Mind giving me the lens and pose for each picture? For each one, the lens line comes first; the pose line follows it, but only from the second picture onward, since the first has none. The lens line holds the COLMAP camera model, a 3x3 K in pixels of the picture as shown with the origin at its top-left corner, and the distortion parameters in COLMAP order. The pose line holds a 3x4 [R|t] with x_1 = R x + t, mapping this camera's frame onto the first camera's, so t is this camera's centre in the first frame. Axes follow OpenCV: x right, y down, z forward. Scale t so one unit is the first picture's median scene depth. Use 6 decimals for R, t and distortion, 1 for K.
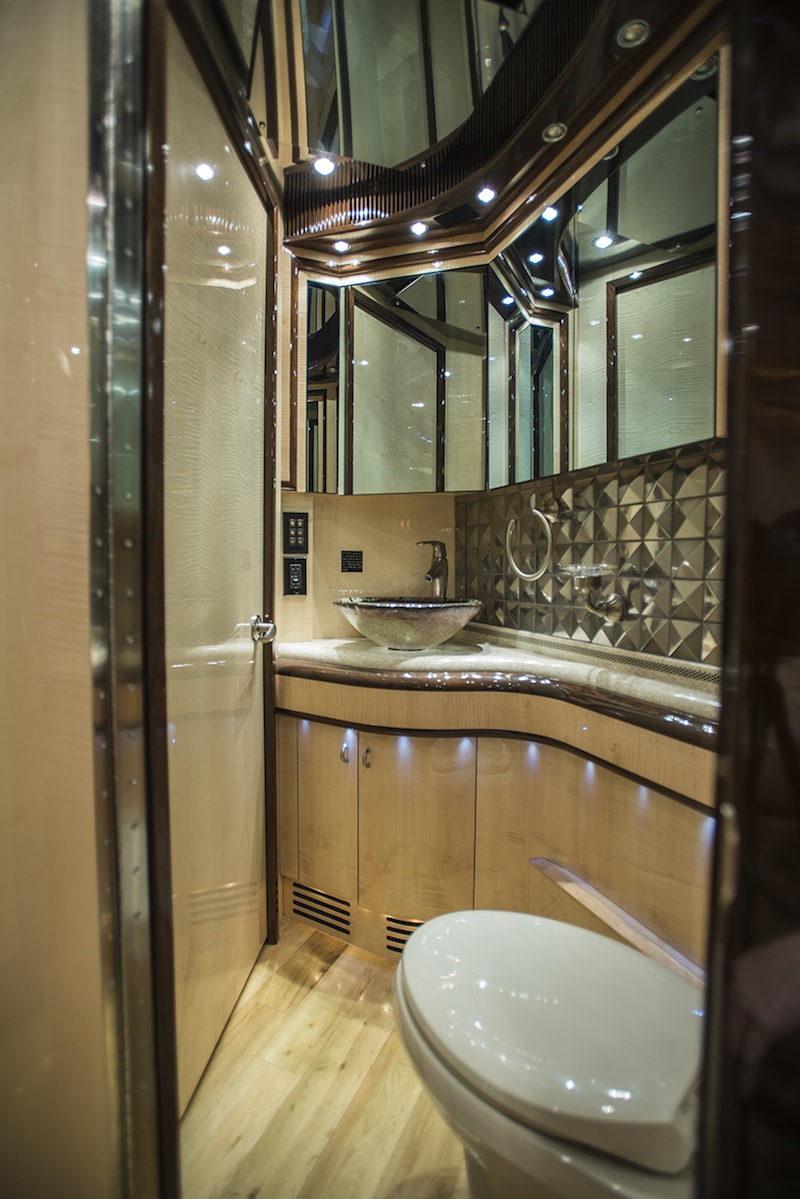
lens RADIAL K [[559.0, 0, 400.0], [0, 559.0, 599.5], [0, 0, 1]] dist [0.000537, 0.000237]
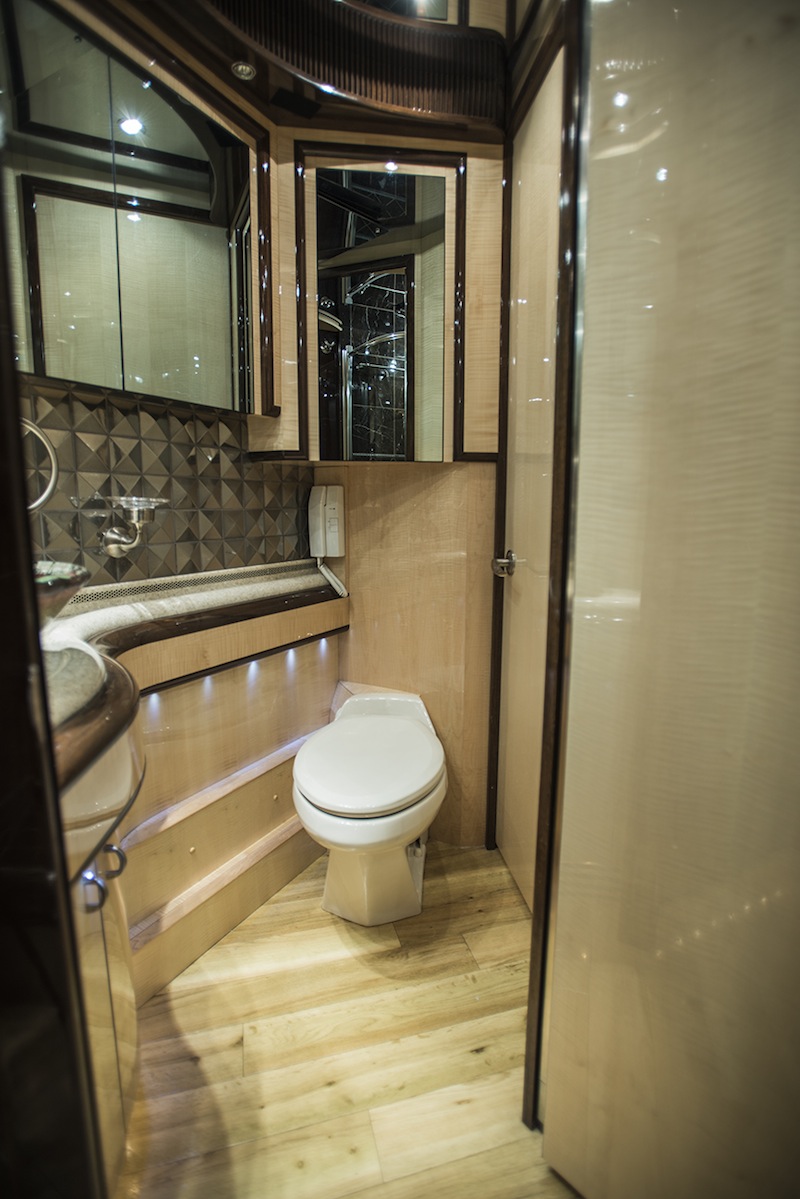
lens RADIAL K [[579.8, 0, 401.9], [0, 579.8, 576.6], [0, 0, 1]] dist [-0.026814, 0.001194]
pose [[-0.618101, -0.108054, 0.778637, -0.774468], [0.029285, 0.986655, 0.160169, -0.077958], [-0.785553, 0.121803, -0.606688, 1.359390]]
